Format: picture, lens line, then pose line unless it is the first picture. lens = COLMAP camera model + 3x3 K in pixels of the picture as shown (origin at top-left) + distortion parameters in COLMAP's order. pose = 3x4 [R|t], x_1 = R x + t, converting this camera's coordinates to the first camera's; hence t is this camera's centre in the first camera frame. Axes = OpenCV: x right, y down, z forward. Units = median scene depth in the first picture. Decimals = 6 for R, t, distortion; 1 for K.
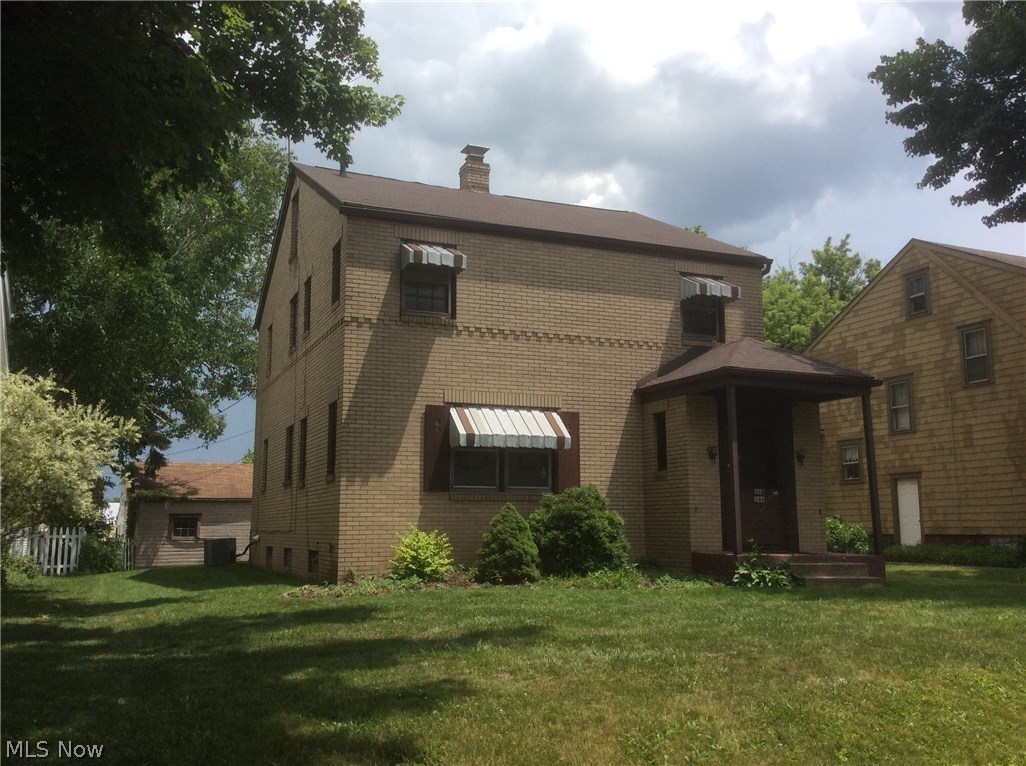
lens RADIAL K [[937.6, 0, 513.0], [0, 937.6, 383.0], [0, 0, 1]] dist [0.110070, -0.228207]
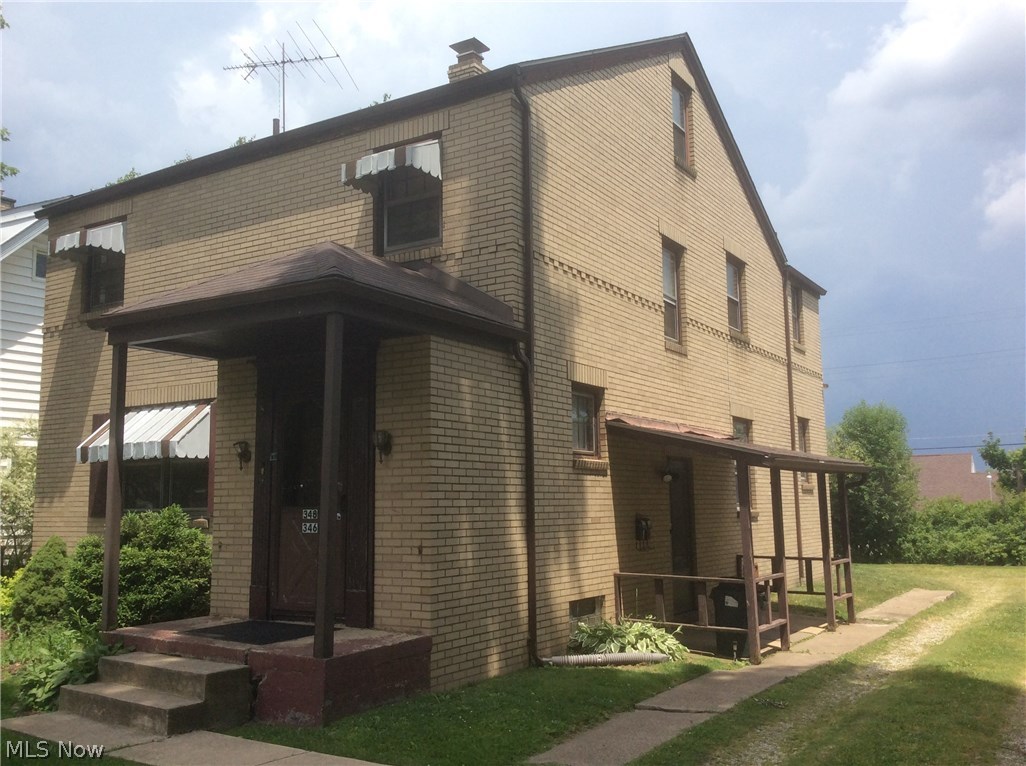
lens RADIAL K [[937.6, 0, 513.0], [0, 937.6, 383.0], [0, 0, 1]] dist [0.110070, -0.228207]
pose [[0.570361, -0.109870, -0.814013, 0.800603], [0.135044, 0.990071, -0.039010, 0.077210], [0.810217, -0.087678, 0.579535, 0.791375]]
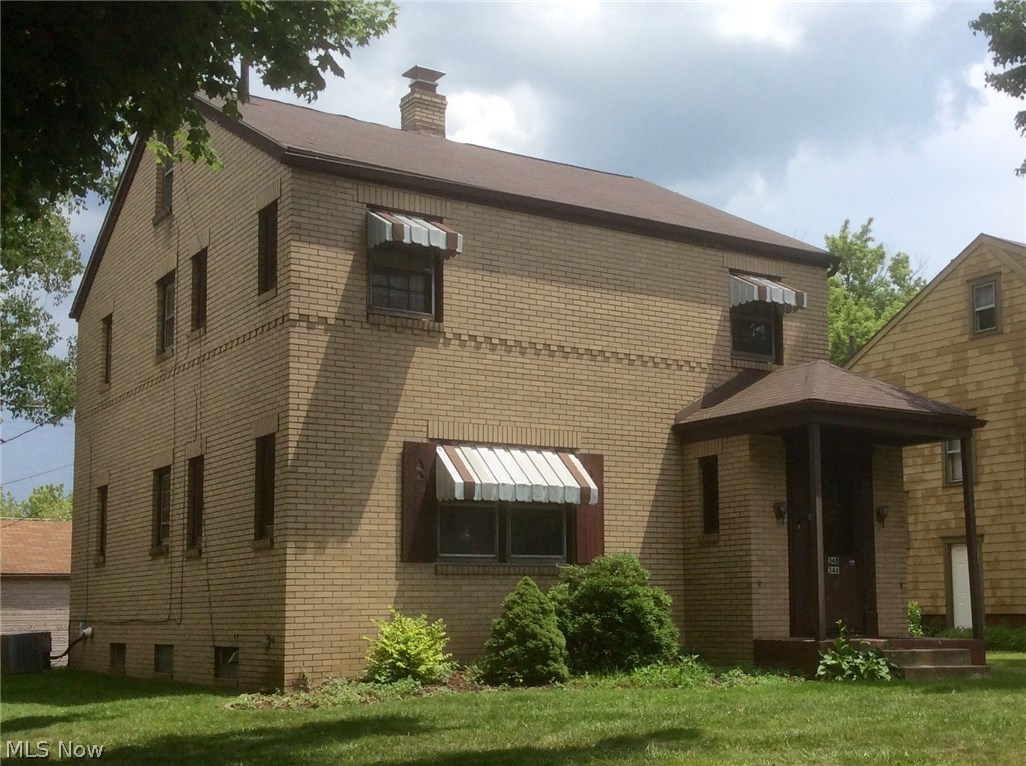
lens RADIAL K [[1359.7, 0, 661.1], [0, 1359.7, 466.7], [0, 0, 1]] dist [0.072243, 0.006981]
pose [[0.974153, 0.013401, 0.225492, -0.131944], [-0.023449, 0.998845, 0.041939, -0.005550], [-0.224670, -0.046143, 0.973342, -0.053521]]
